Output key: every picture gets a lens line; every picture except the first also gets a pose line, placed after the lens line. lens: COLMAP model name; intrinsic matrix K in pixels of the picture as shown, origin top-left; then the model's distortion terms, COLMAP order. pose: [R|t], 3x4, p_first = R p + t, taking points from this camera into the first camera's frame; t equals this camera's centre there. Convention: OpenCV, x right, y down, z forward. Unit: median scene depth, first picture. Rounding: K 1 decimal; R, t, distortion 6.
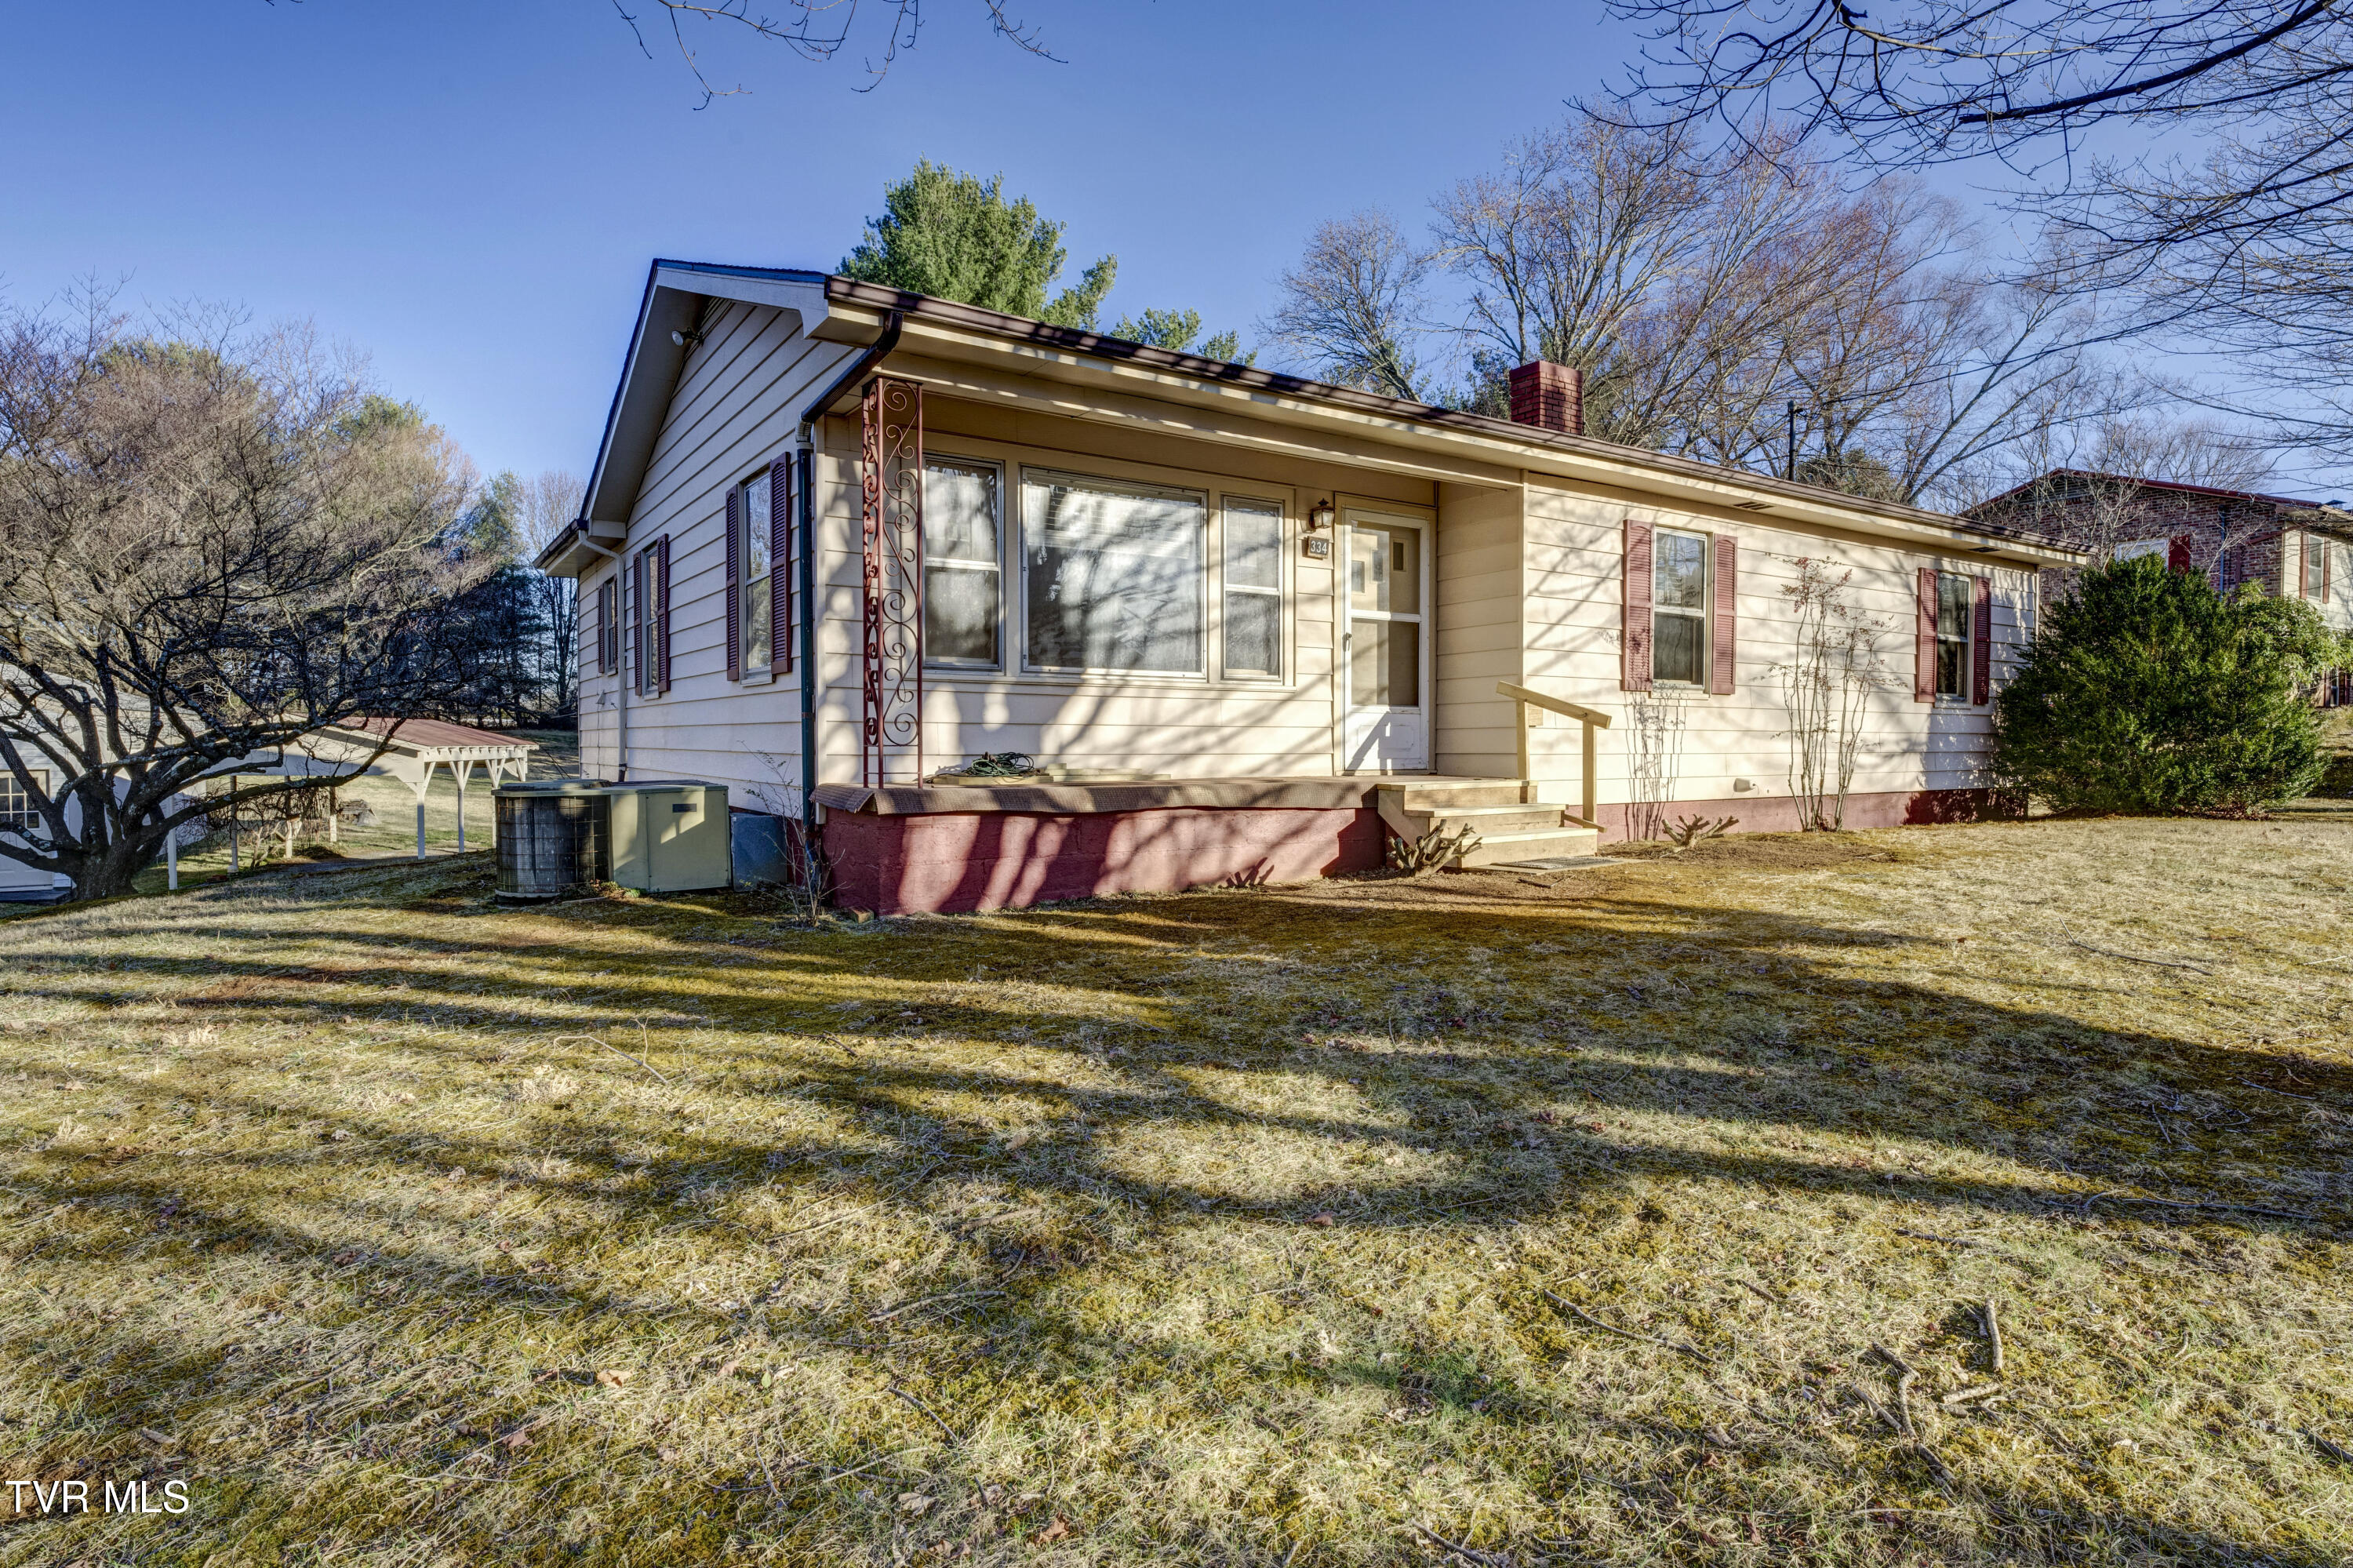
lens RADIAL K [[1199.2, 0, 1170.3], [0, 1199.2, 747.2], [0, 0, 1]] dist [0.000320, 0.000676]
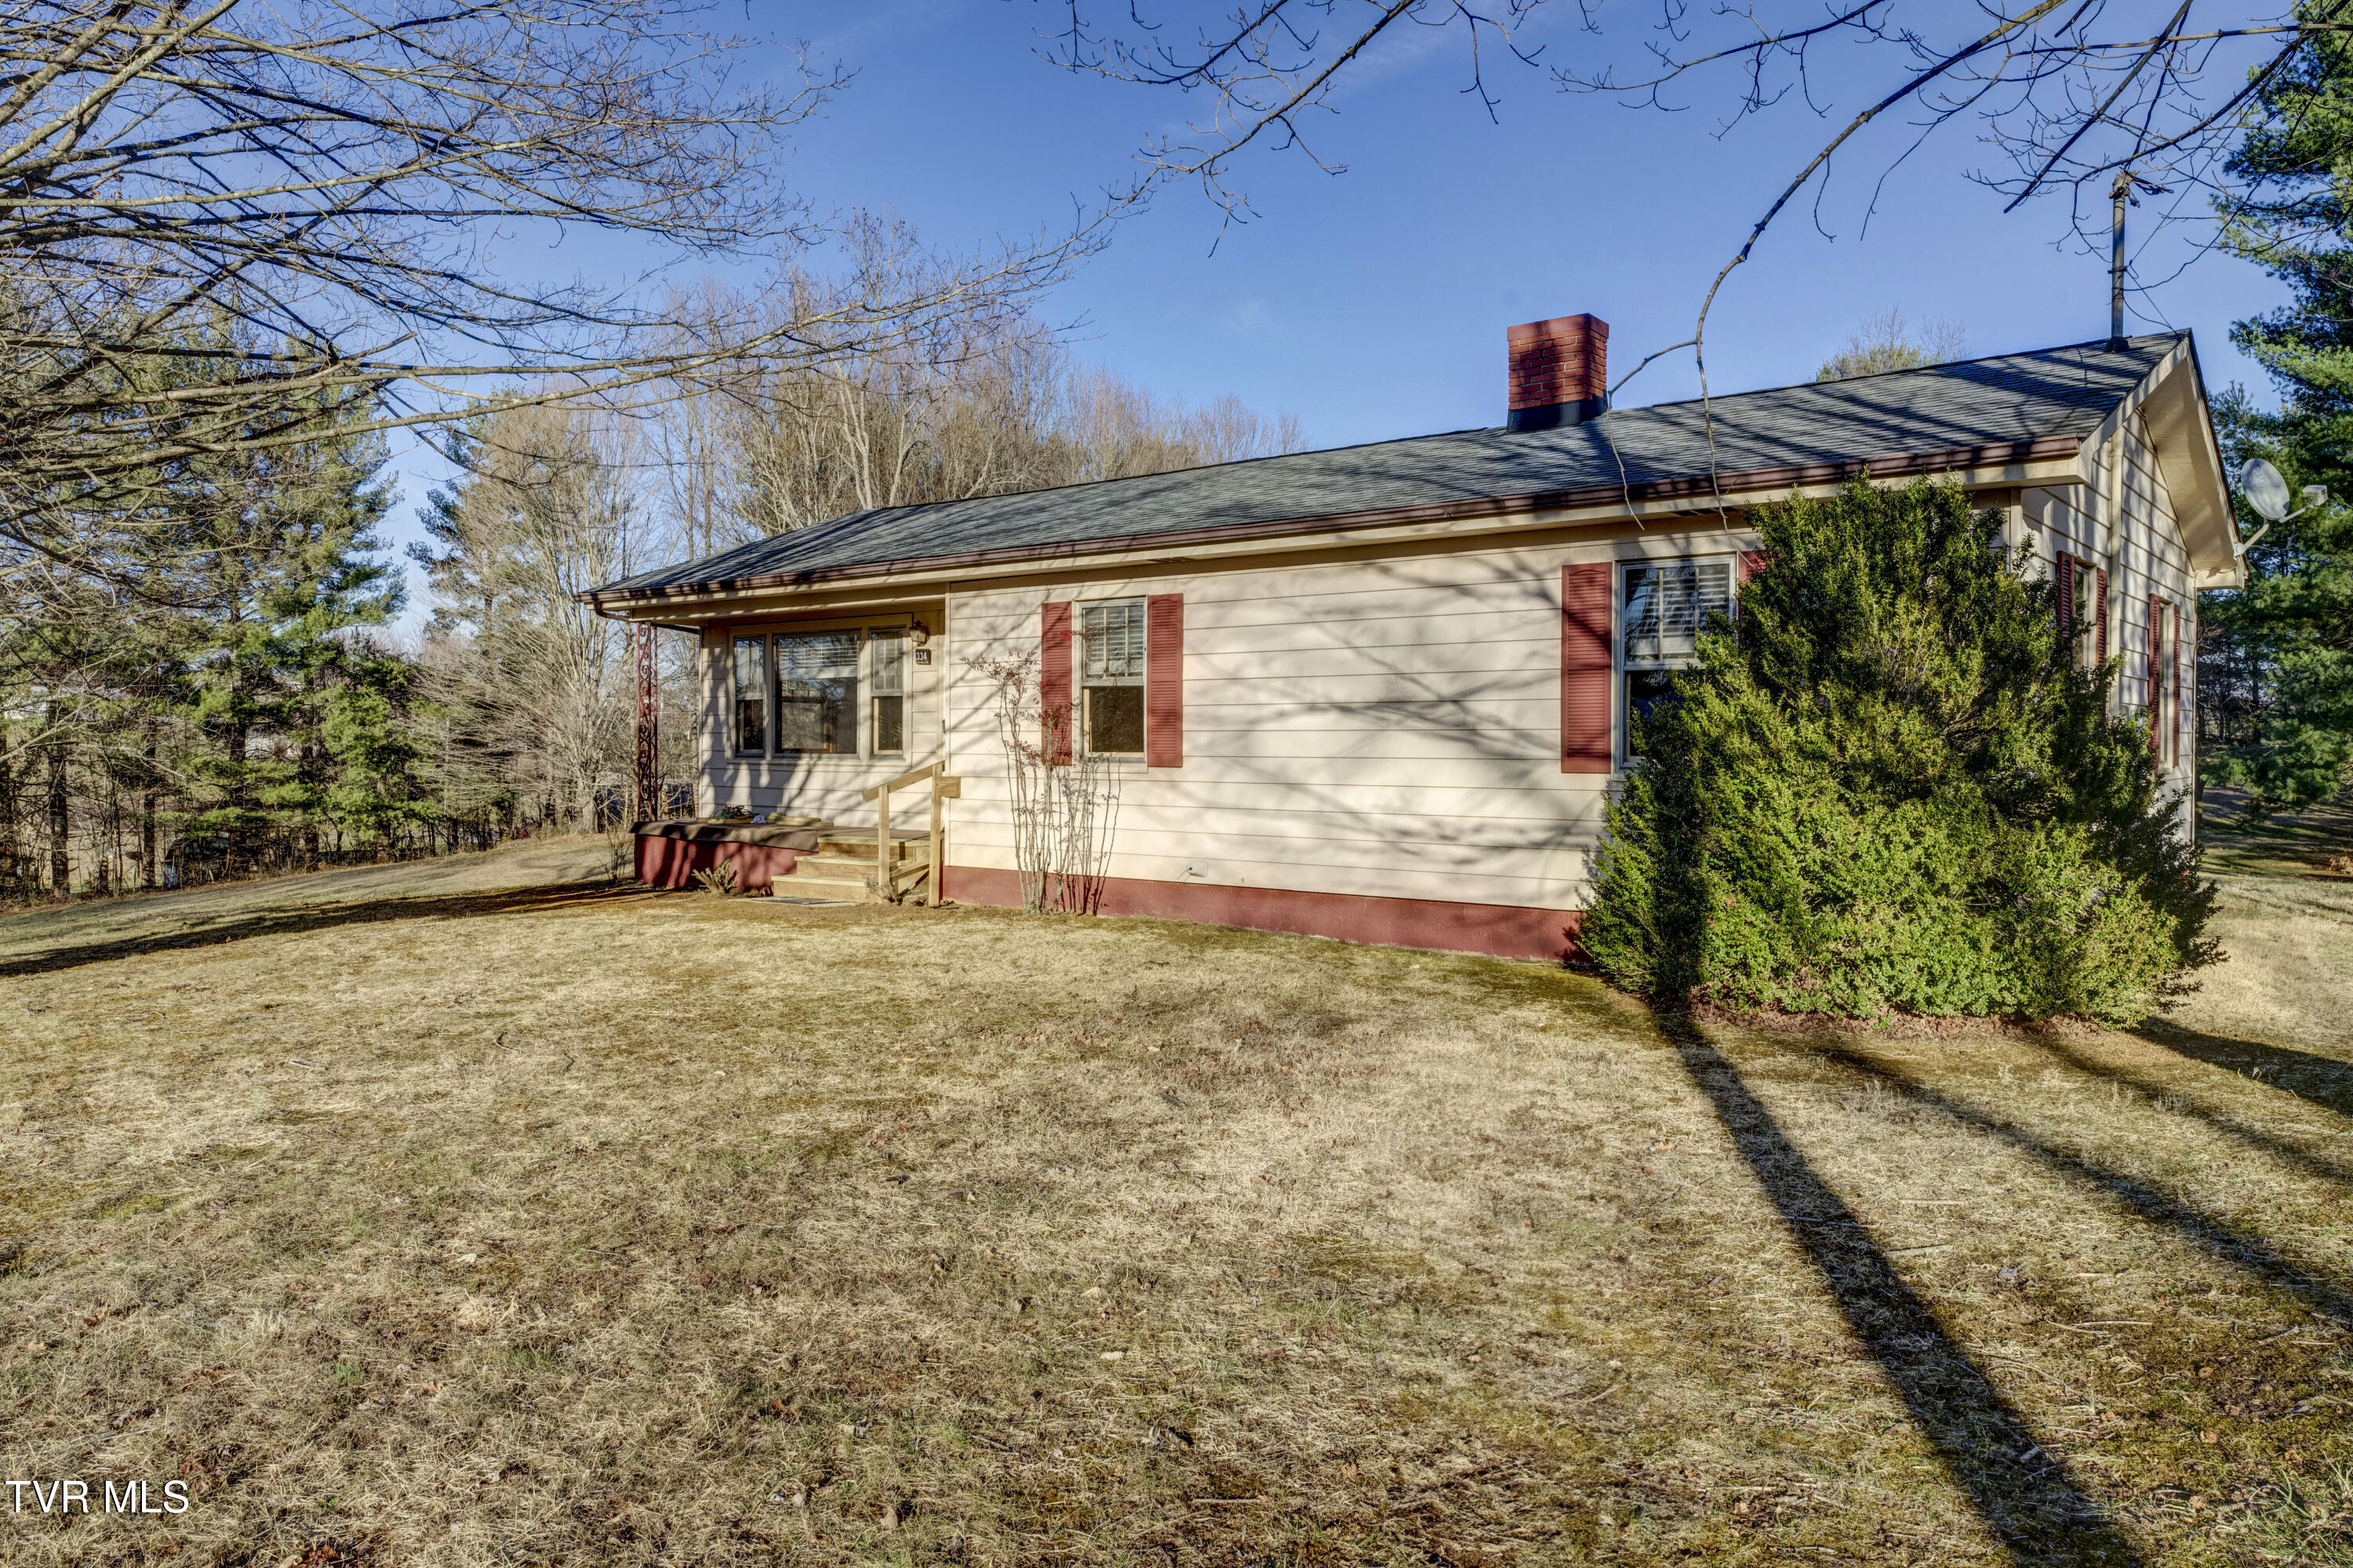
lens RADIAL K [[1582.0, 0, 1176.5], [0, 1582.0, 784.0], [0, 0, 1]] dist [0.004793, 0.001347]
pose [[0.308567, 0.022242, -0.950943, 1.851859], [-0.012061, 0.999738, 0.019470, -0.061714], [0.951126, 0.005461, 0.308754, 0.723837]]
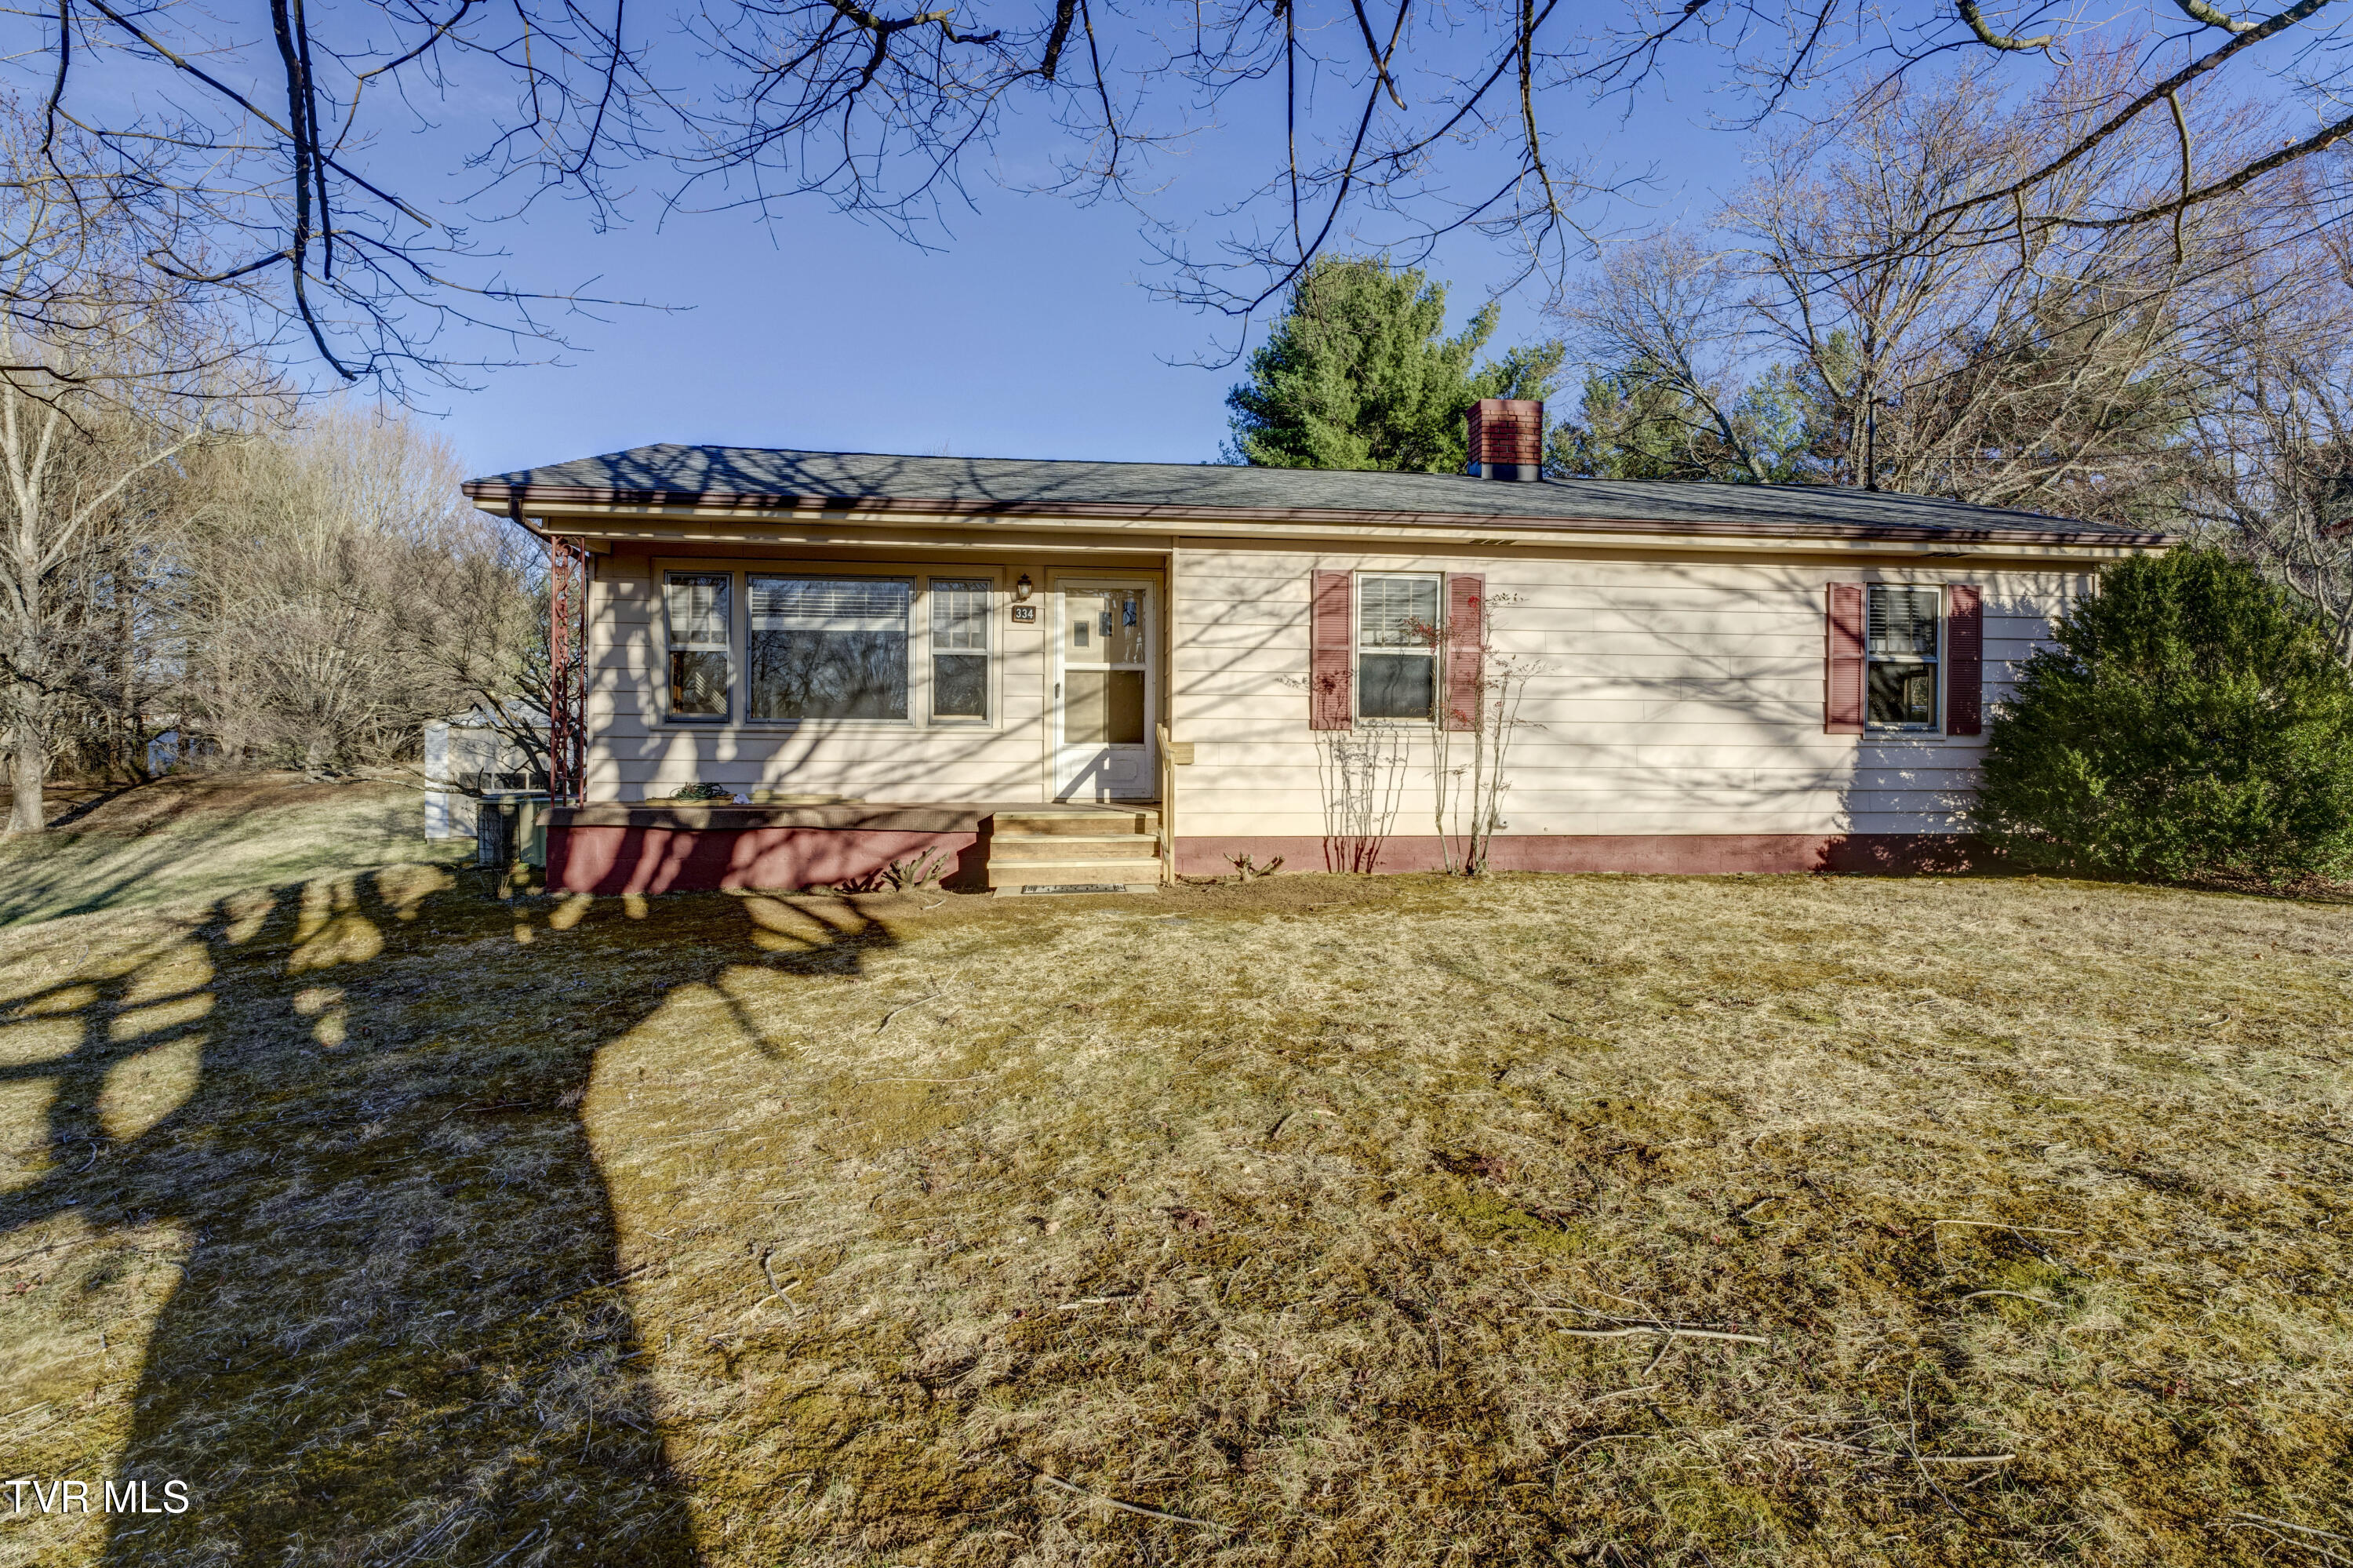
lens RADIAL K [[1063.7, 0, 1178.5], [0, 1063.7, 750.1], [0, 0, 1]] dist [0.000163, 0.000117]
pose [[0.891398, 0.009314, -0.453126, 0.744487], [-0.009339, 0.999954, 0.002181, -0.031915], [0.453125, 0.002288, 0.891444, 0.112335]]
